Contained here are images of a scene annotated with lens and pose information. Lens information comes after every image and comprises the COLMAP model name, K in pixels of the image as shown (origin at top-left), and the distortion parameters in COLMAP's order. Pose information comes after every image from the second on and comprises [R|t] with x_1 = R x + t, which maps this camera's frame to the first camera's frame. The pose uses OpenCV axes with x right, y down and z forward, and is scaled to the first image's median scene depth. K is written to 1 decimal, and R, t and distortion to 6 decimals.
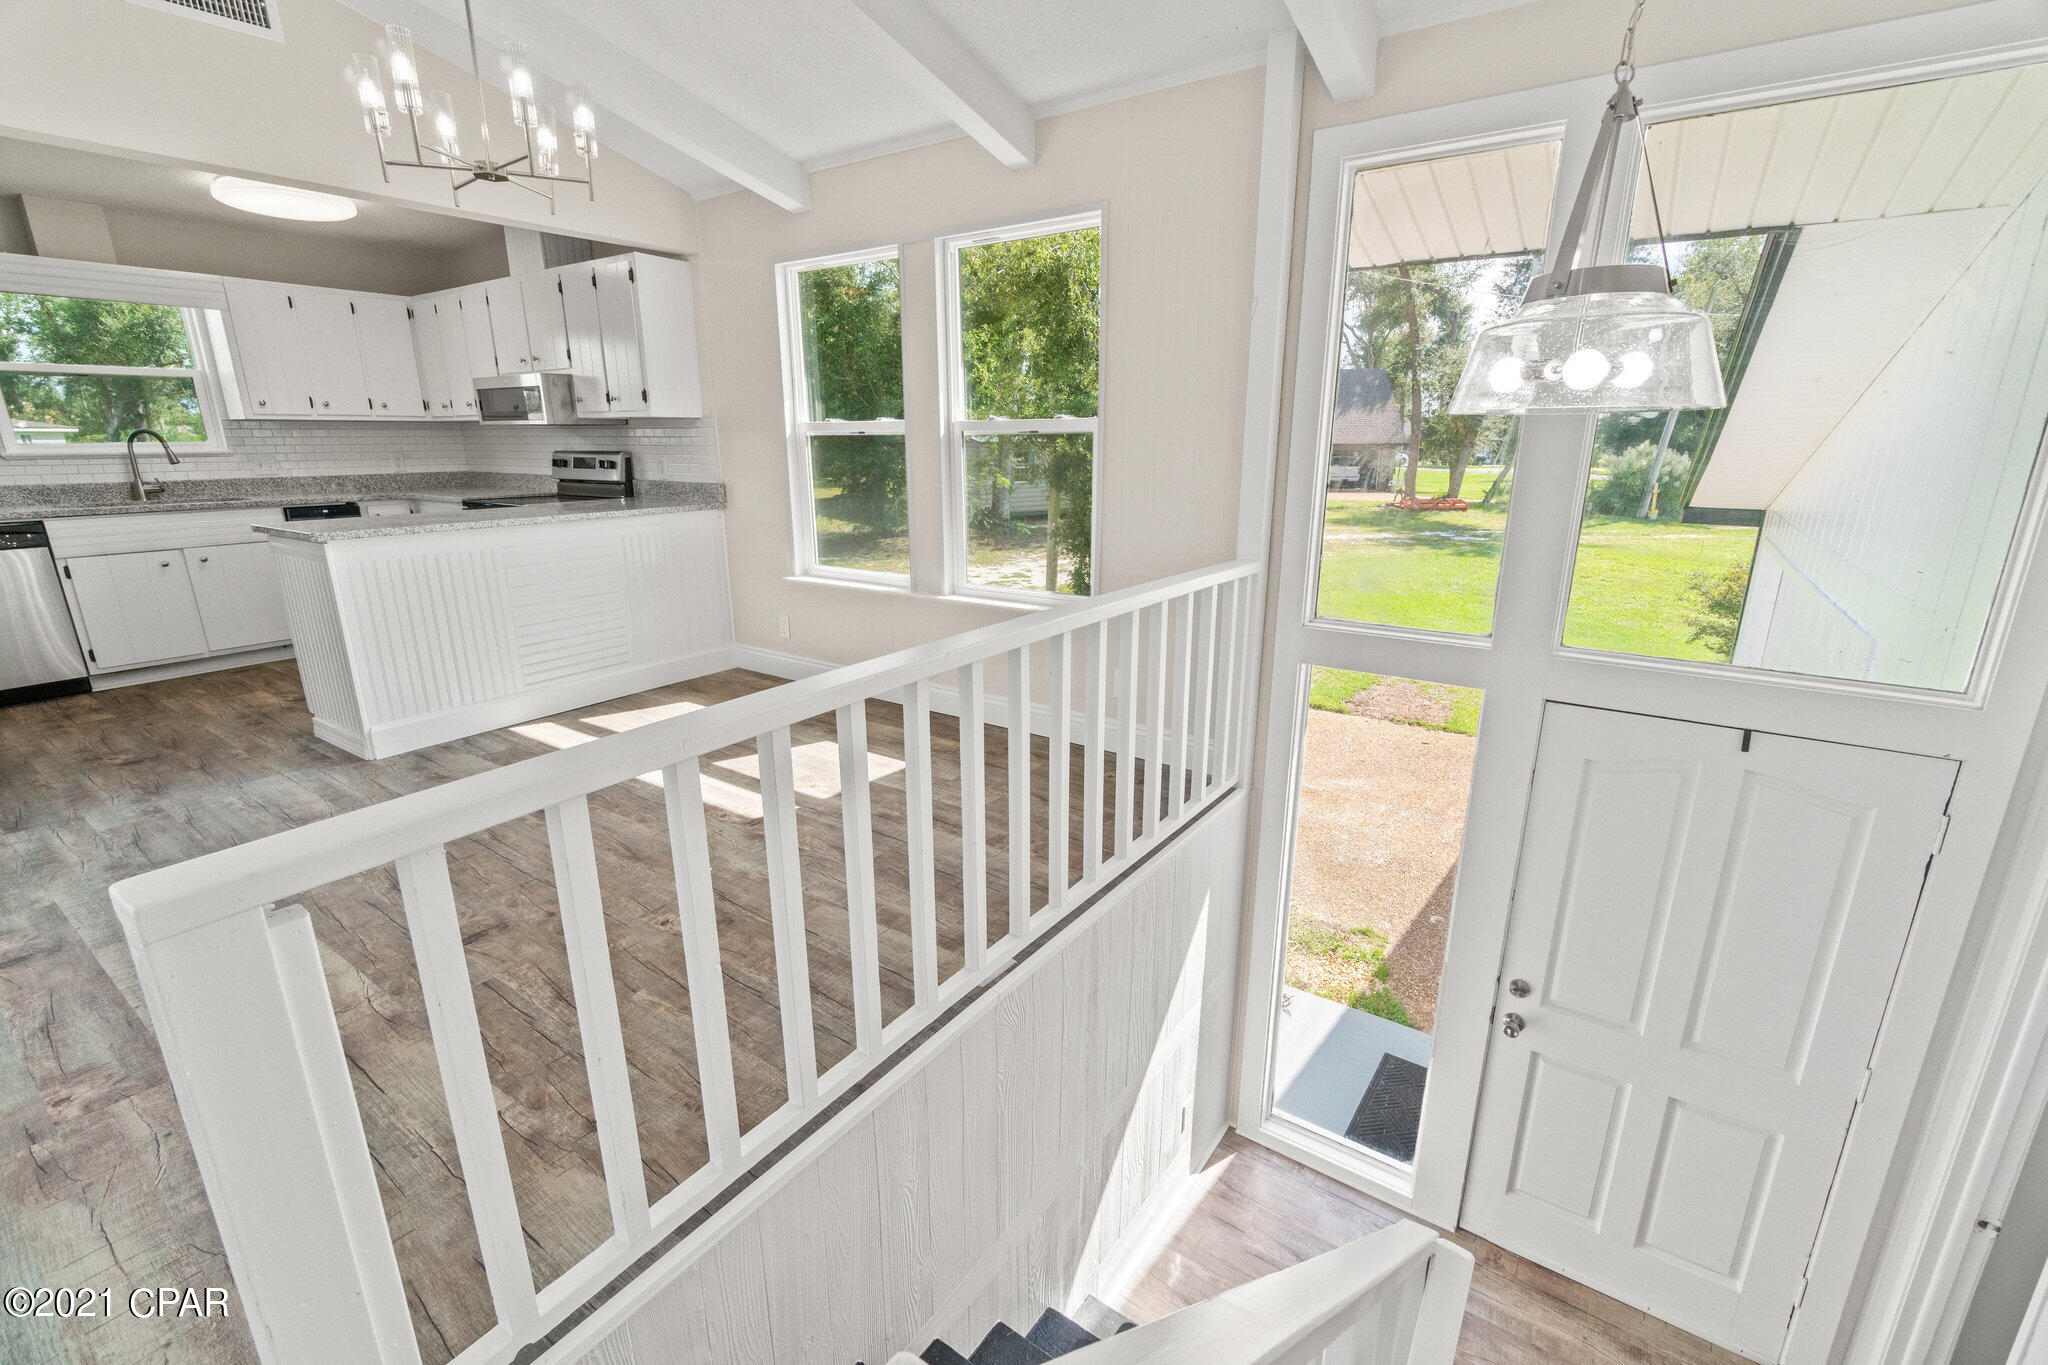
lens RADIAL K [[883.7, 0, 1025.3], [0, 883.7, 688.3], [0, 0, 1]] dist [-0.006496, 0.001873]
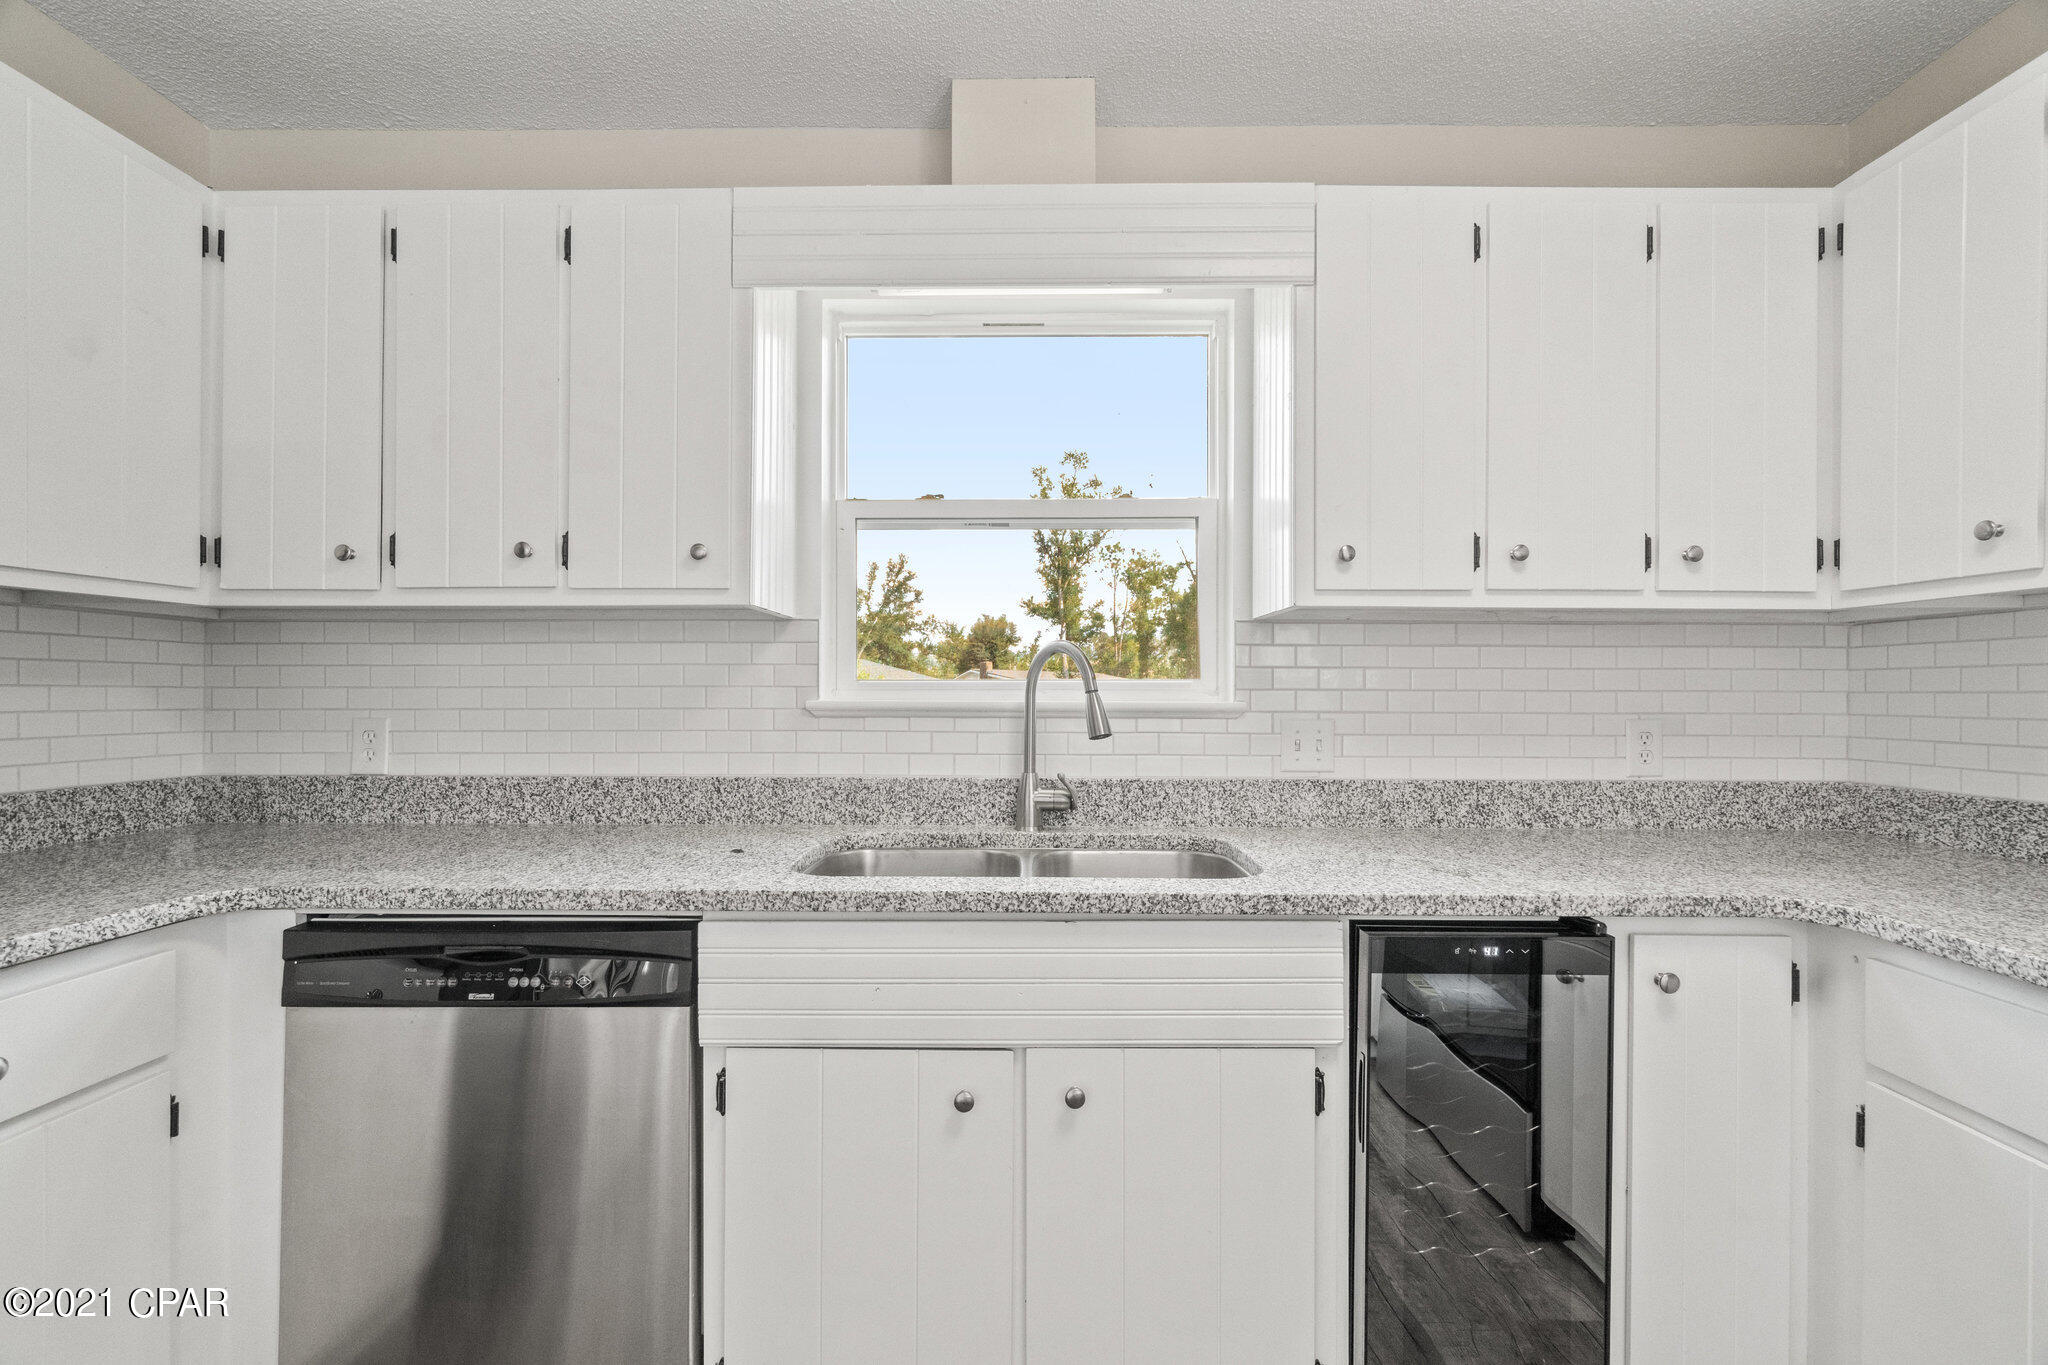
lens RADIAL K [[883.7, 0, 1030.6], [0, 883.7, 692.2], [0, 0, 1]] dist [-0.006496, 0.001873]
pose [[0.572733, 0.002633, -0.819738, -0.666760], [-0.230503, 0.960165, -0.157963, -0.201021], [0.786667, 0.279423, 0.550525, 0.745111]]
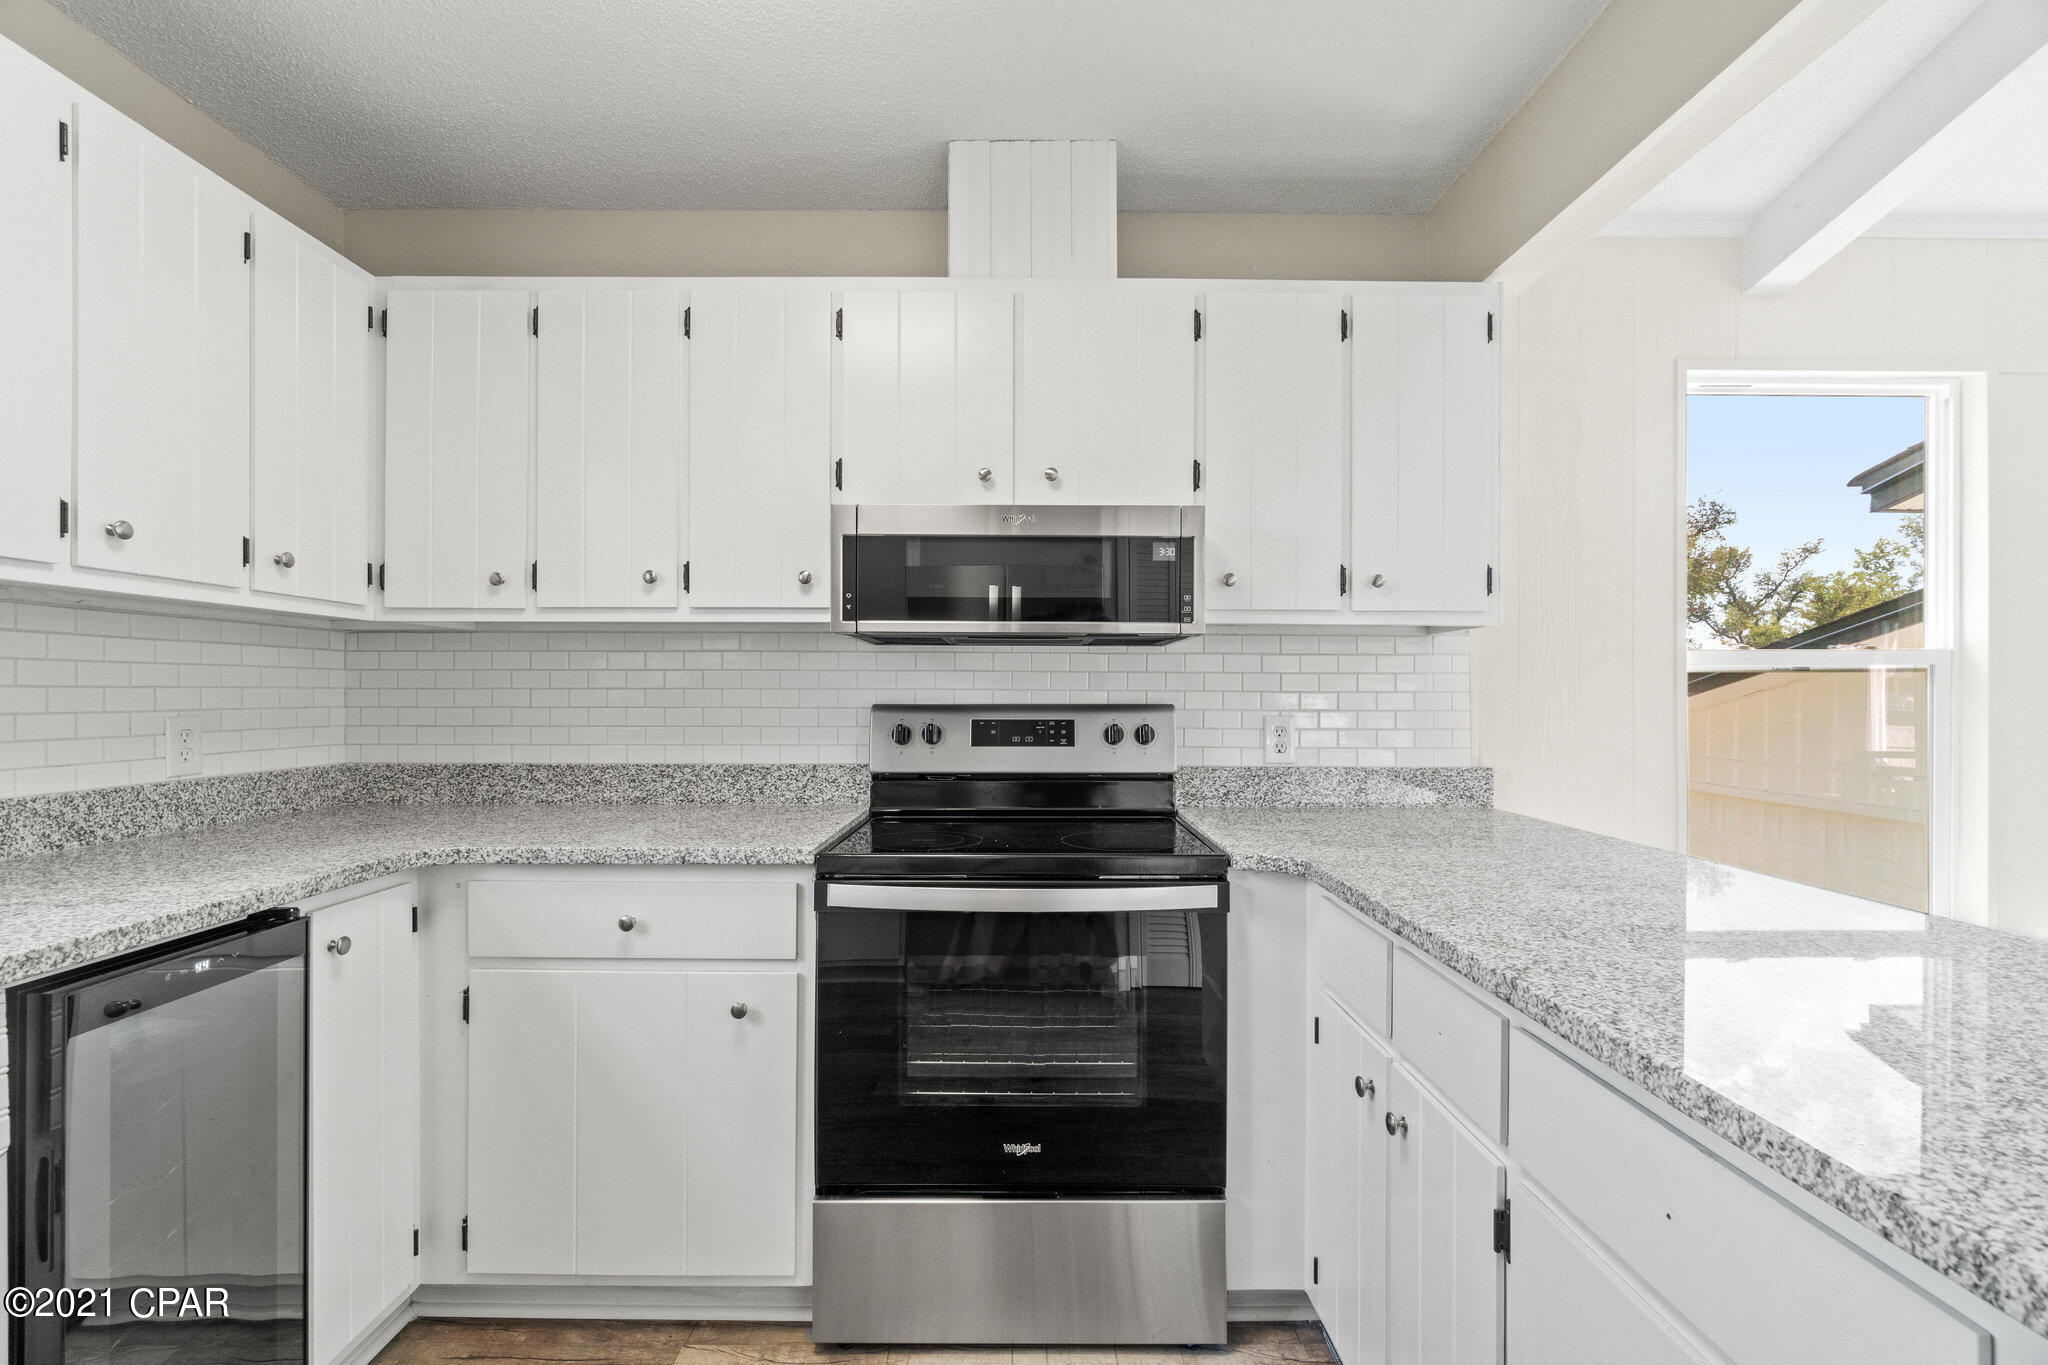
lens RADIAL K [[883.7, 0, 1025.1], [0, 883.7, 695.5], [0, 0, 1]] dist [-0.006496, 0.001873]
pose [[0.813890, 0.000212, 0.581019, -0.750954], [0.157836, 0.962315, -0.221446, -0.183655], [-0.559170, 0.271938, 0.783185, 0.683728]]
